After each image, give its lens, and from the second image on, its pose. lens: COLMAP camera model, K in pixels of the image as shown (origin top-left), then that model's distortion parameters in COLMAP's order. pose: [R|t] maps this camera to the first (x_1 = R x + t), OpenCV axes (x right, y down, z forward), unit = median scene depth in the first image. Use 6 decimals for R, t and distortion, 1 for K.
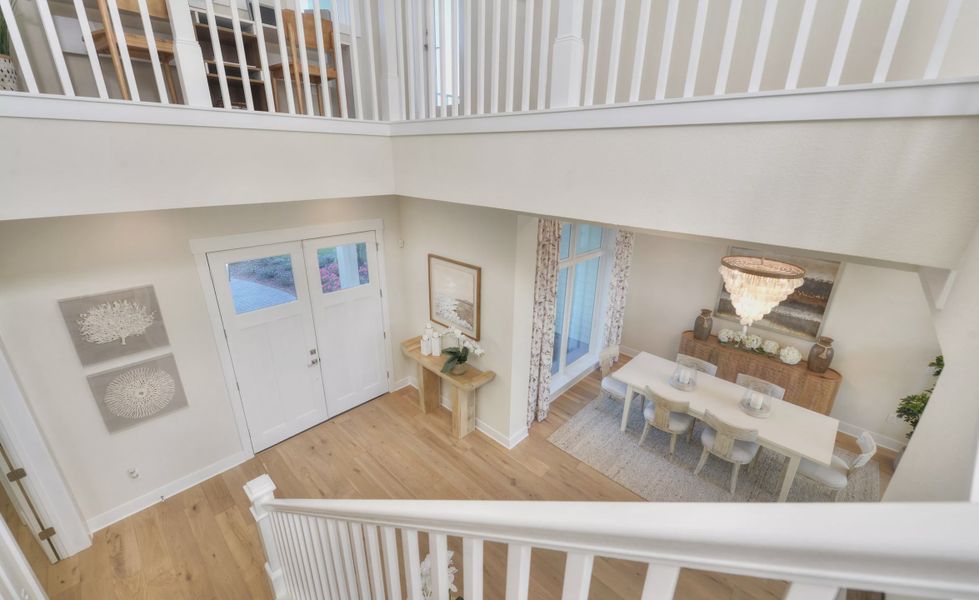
lens RADIAL K [[394.7, 0, 492.0], [0, 394.7, 281.6], [0, 0, 1]] dist [0.000116, -0.000155]
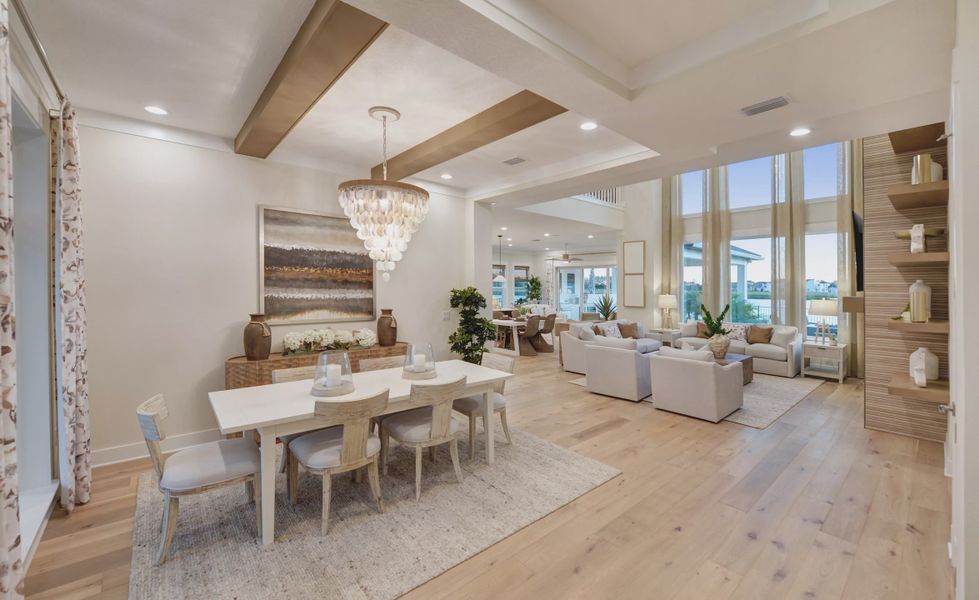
lens RADIAL K [[394.7, 0, 492.0], [0, 394.7, 281.6], [0, 0, 1]] dist [0.000116, -0.000155]
pose [[0.097552, -0.008362, 0.995195, -0.095412], [0.291404, 0.956380, -0.020529, 0.170595], [-0.951613, 0.292007, 0.095734, 0.617410]]
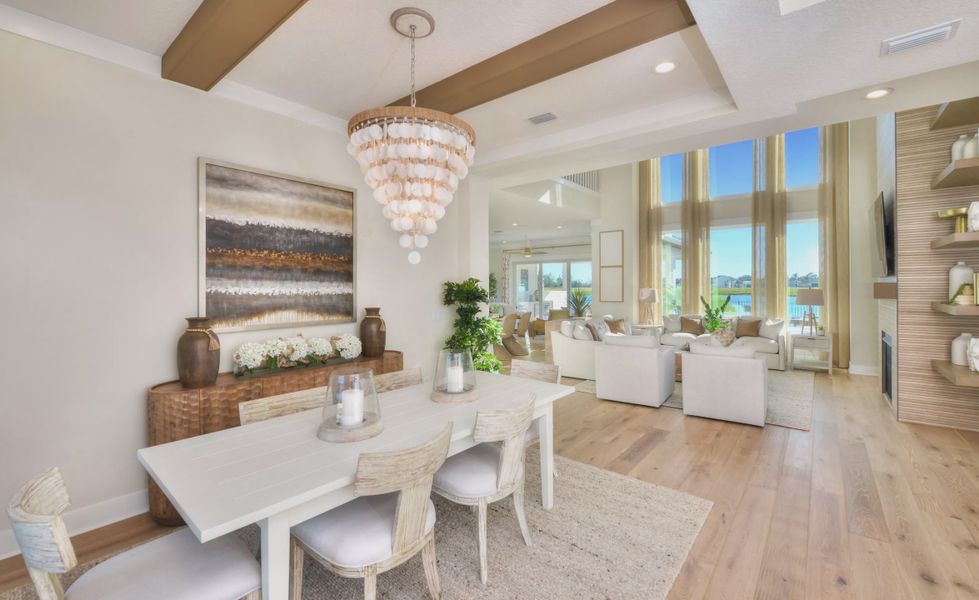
lens RADIAL K [[414.6, 0, 489.0], [0, 414.6, 276.3], [0, 0, 1]] dist [-0.002467, -0.000356]
pose [[-0.068503, 0.003484, 0.997645, 0.056395], [0.304178, 0.952453, 0.017560, 0.137170], [-0.950149, 0.304665, -0.066306, 0.800384]]
